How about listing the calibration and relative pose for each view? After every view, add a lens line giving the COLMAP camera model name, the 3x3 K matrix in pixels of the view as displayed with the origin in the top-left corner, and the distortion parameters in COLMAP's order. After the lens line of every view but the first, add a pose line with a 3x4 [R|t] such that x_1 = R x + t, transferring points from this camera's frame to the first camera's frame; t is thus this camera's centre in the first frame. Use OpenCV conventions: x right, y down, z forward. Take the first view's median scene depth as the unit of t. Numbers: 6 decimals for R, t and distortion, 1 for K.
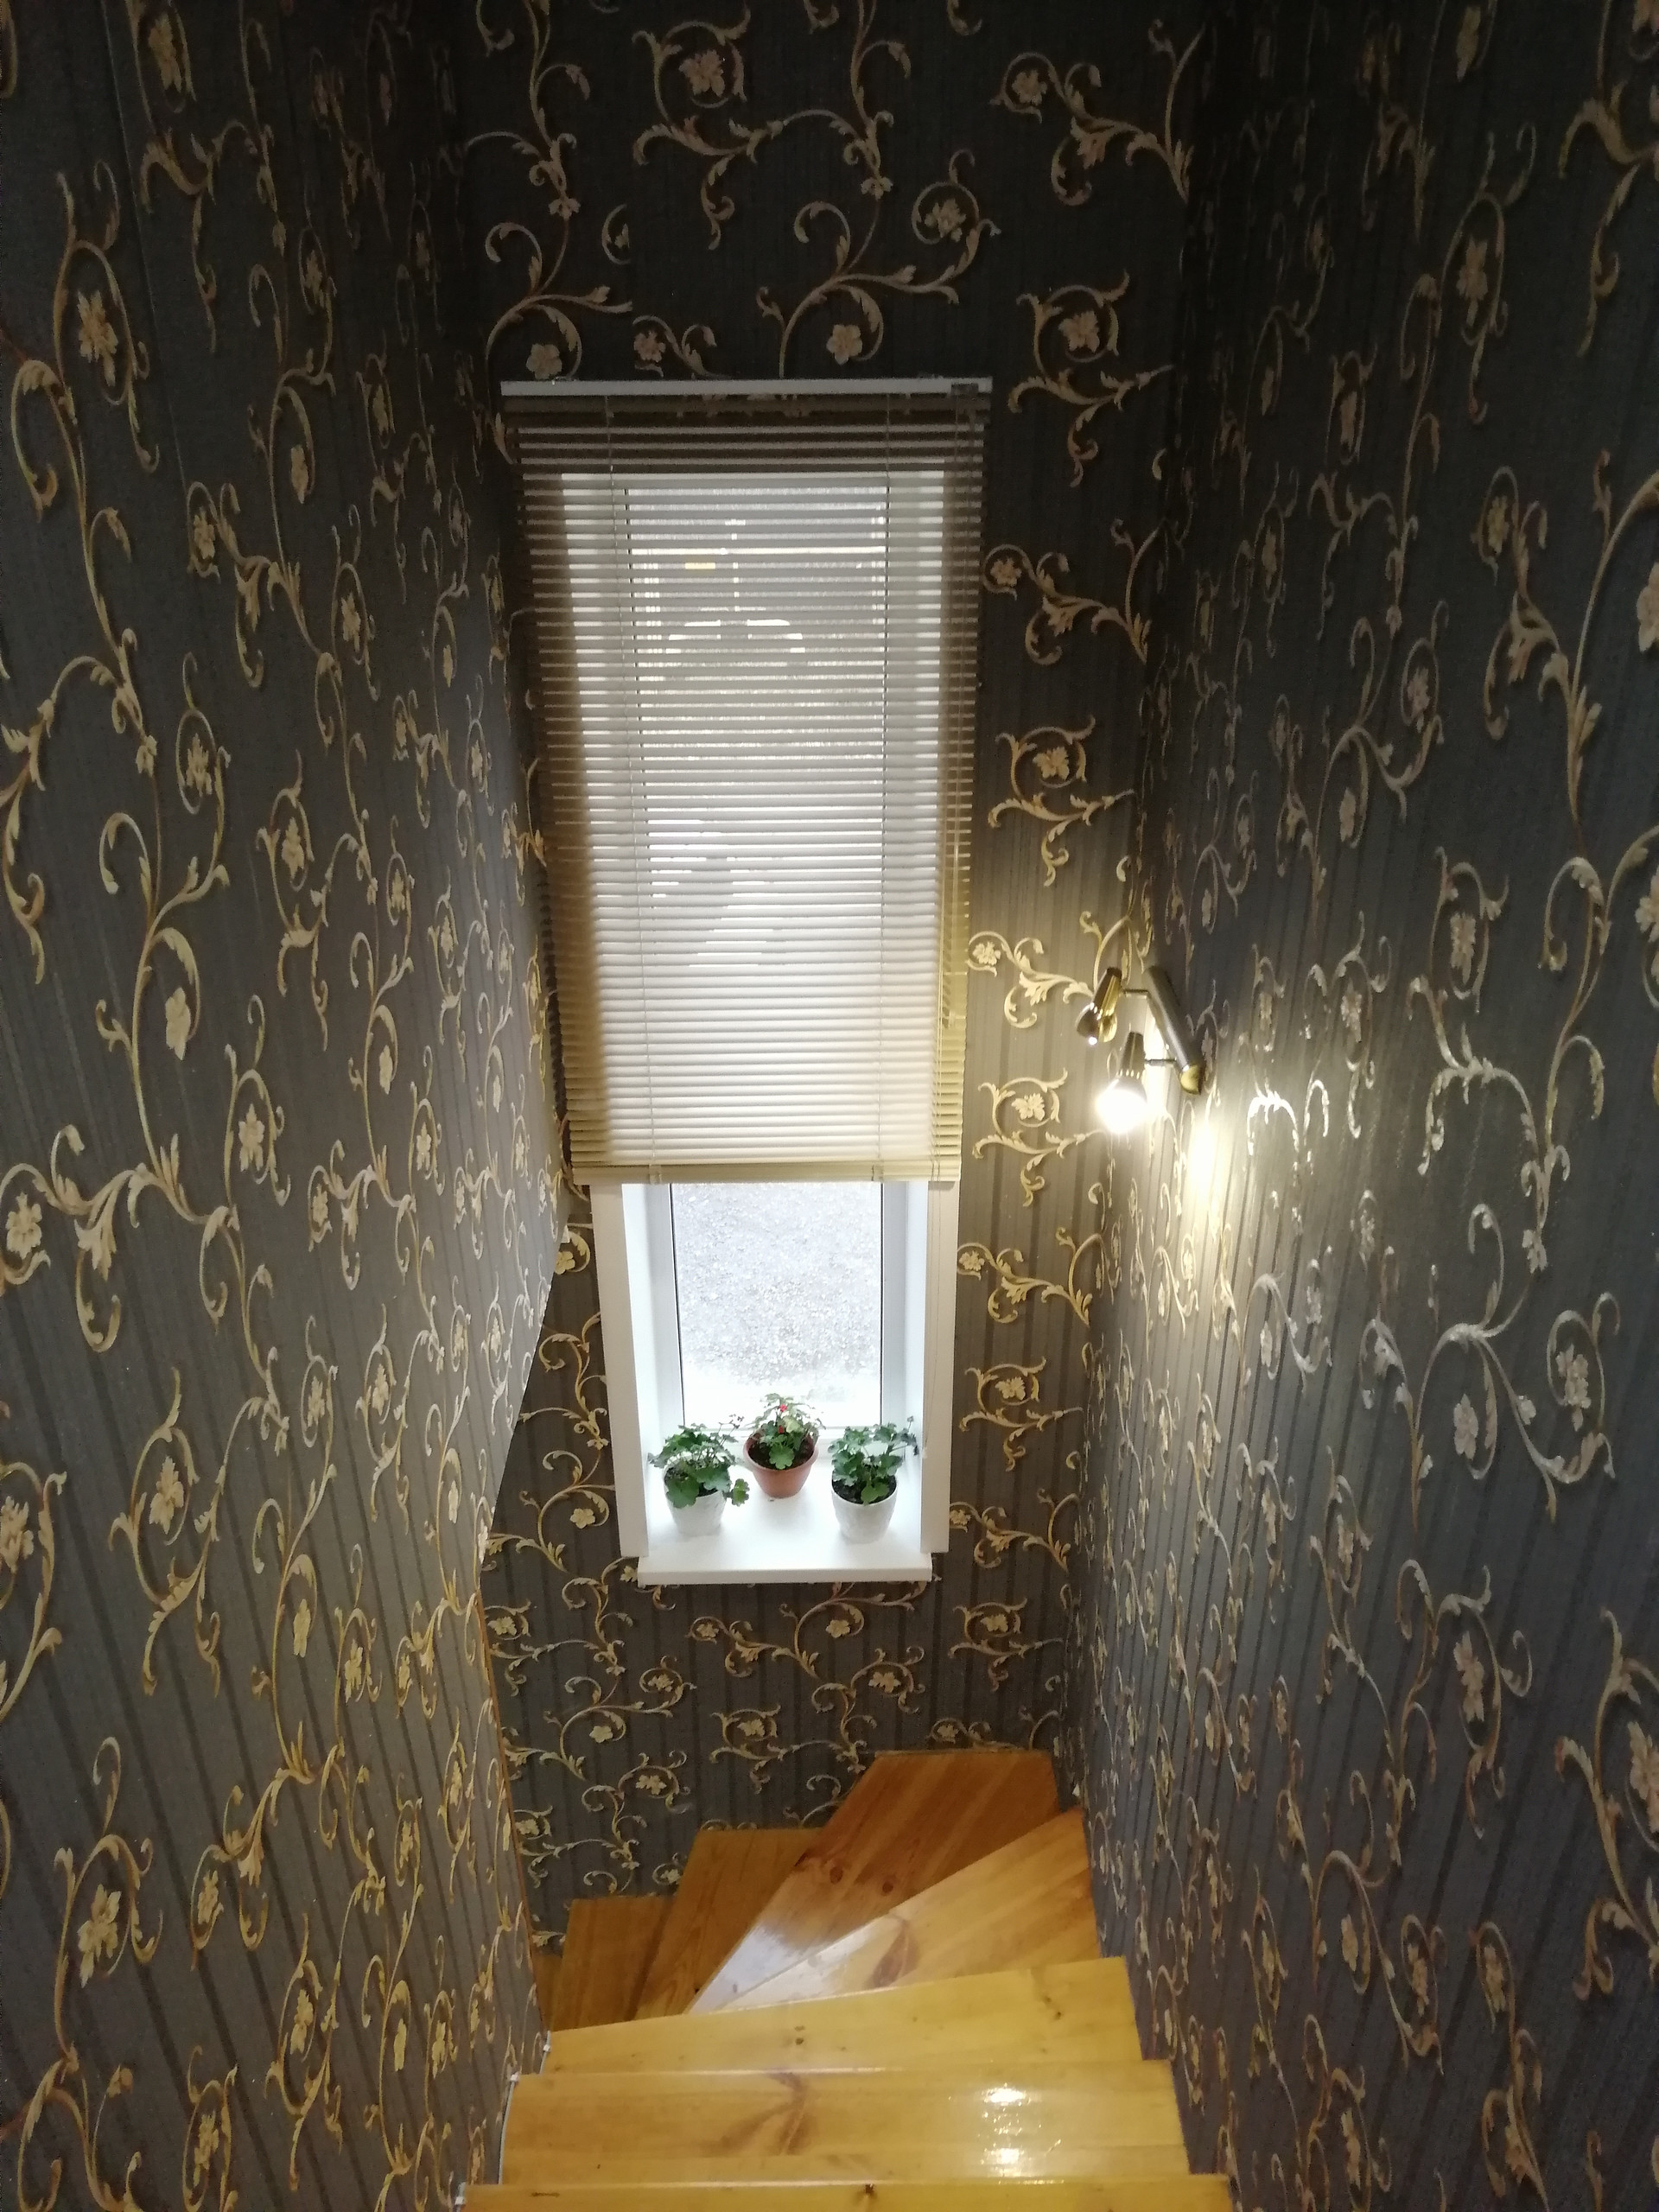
lens RADIAL K [[1722.6, 0, 828.8], [0, 1722.6, 1099.5], [0, 0, 1]] dist [0.037964, -0.052634]
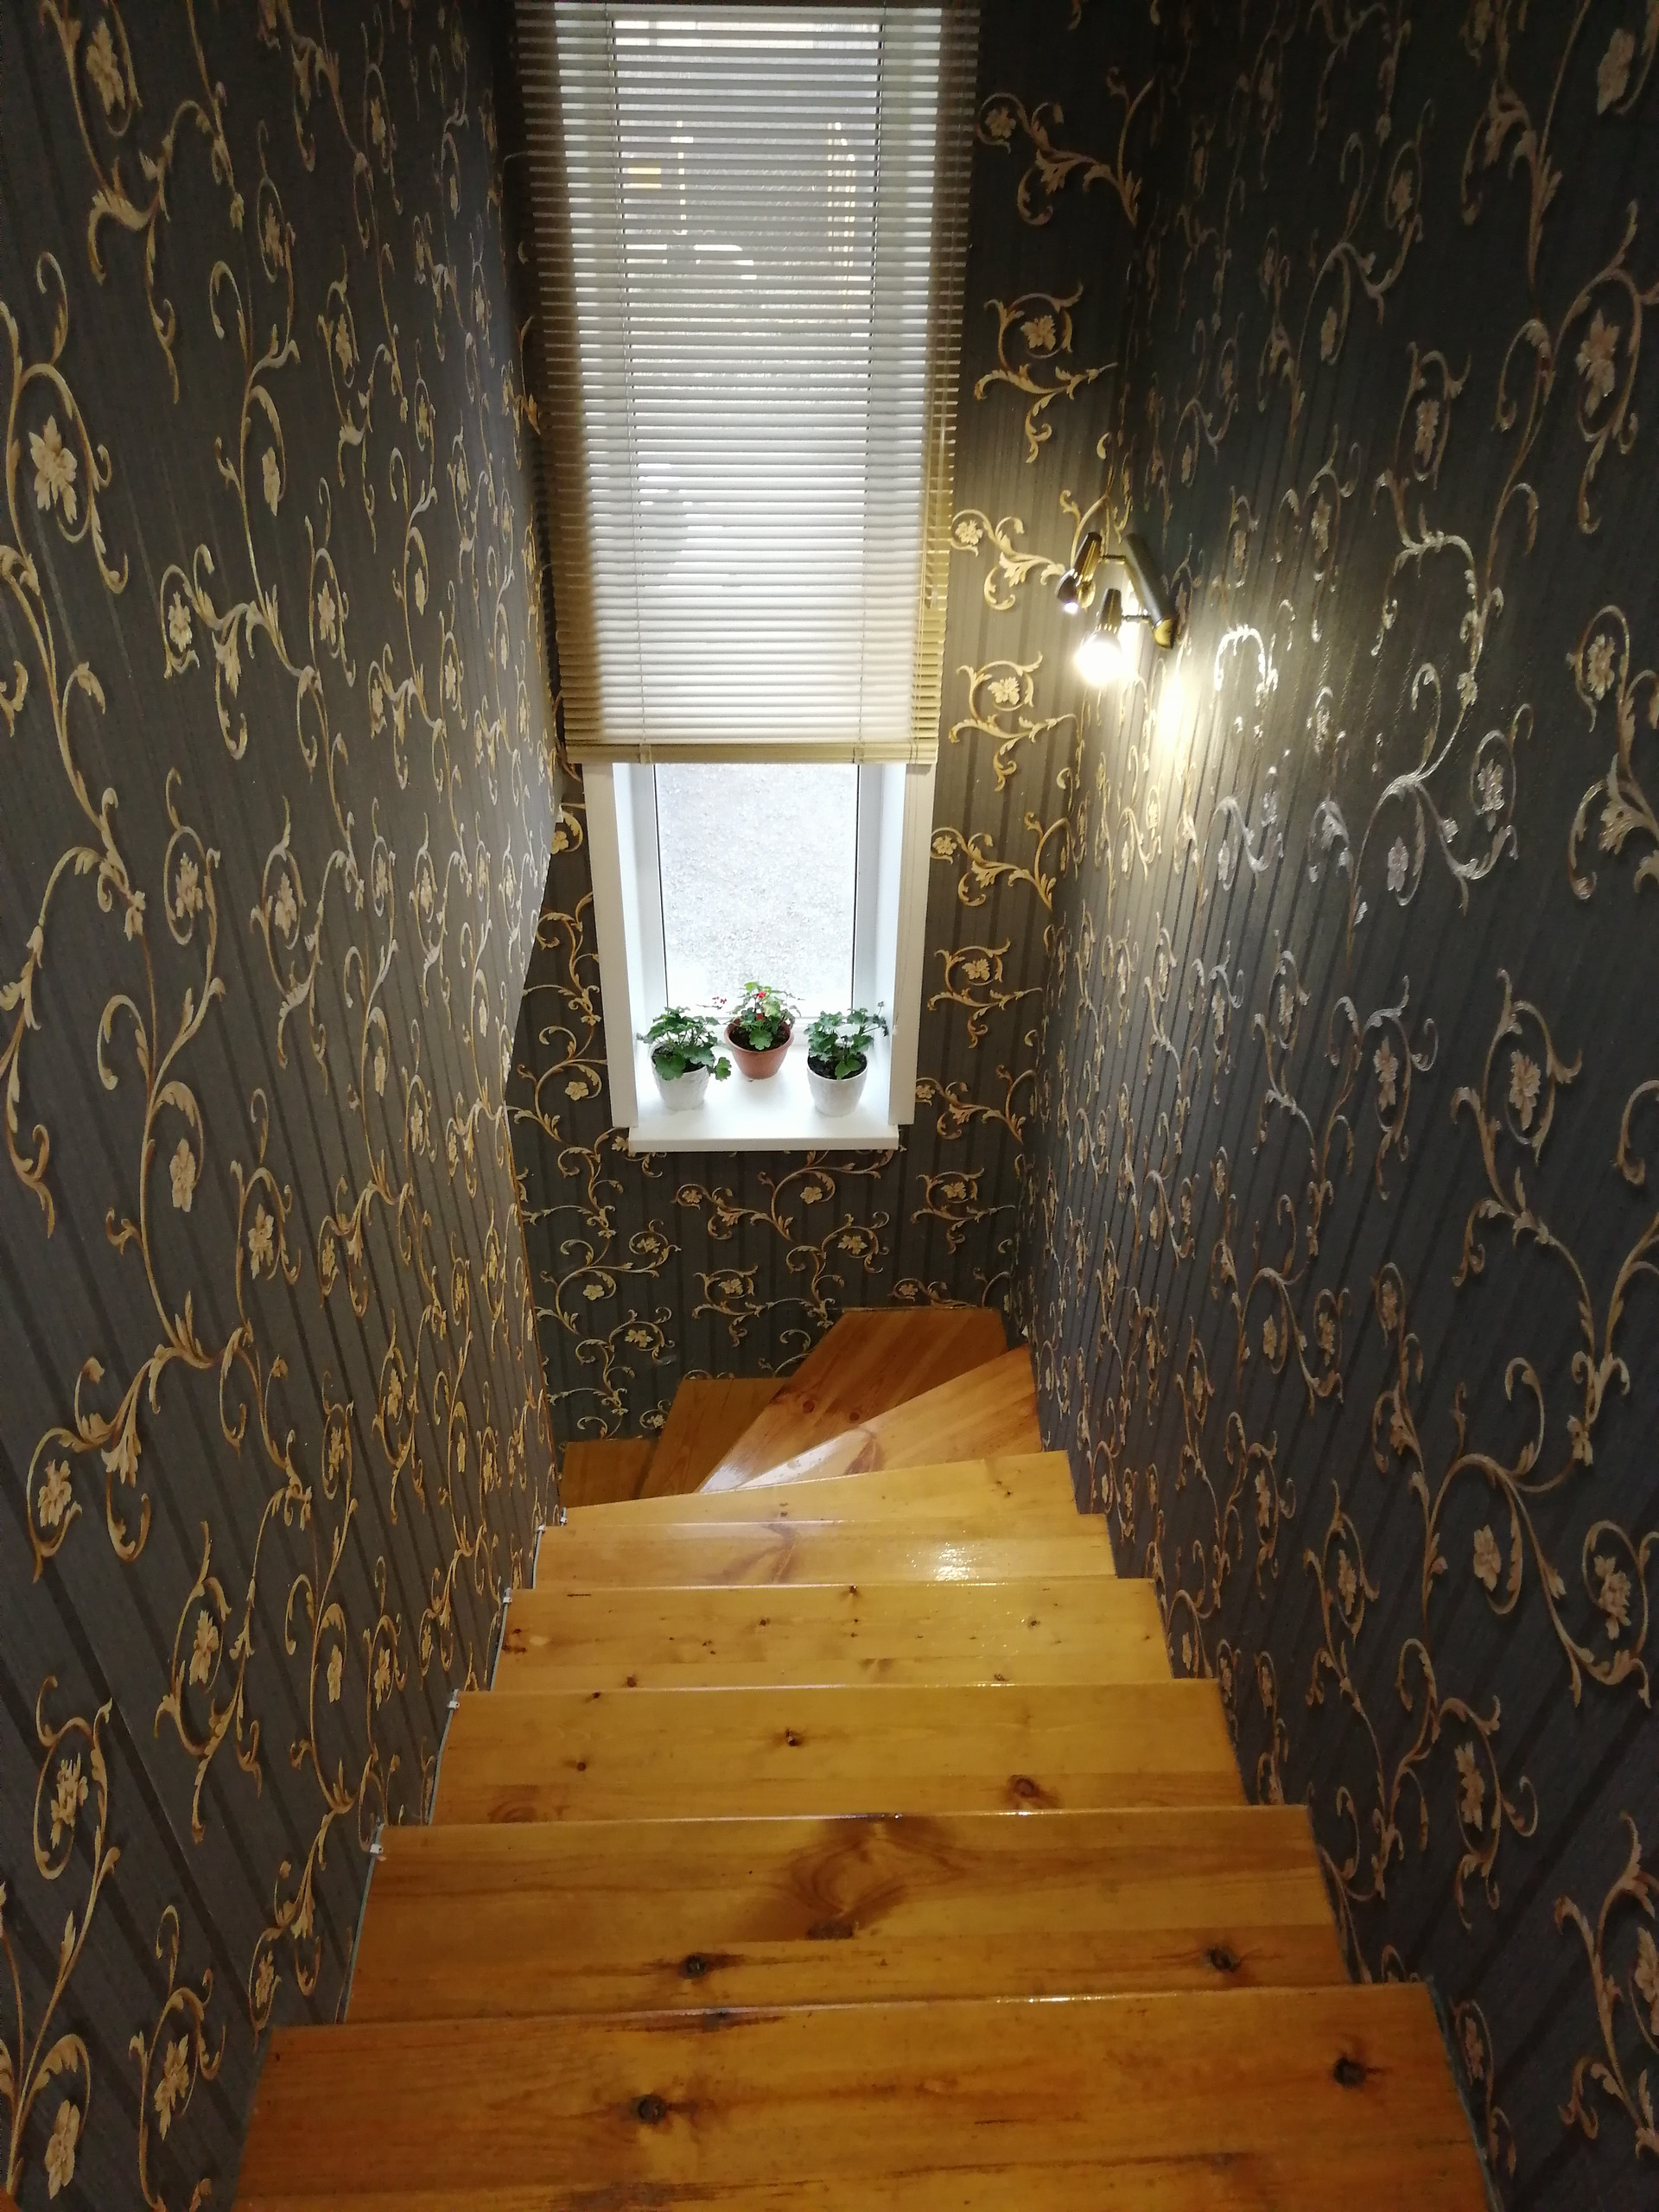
lens RADIAL K [[1722.6, 0, 829.6], [0, 1722.6, 1097.9], [0, 0, 1]] dist [0.037964, -0.052634]
pose [[0.999440, 0.003551, 0.033269, -0.031381], [-0.009468, 0.983722, 0.179446, 0.080073], [-0.032091, -0.179661, 0.983205, -0.095894]]
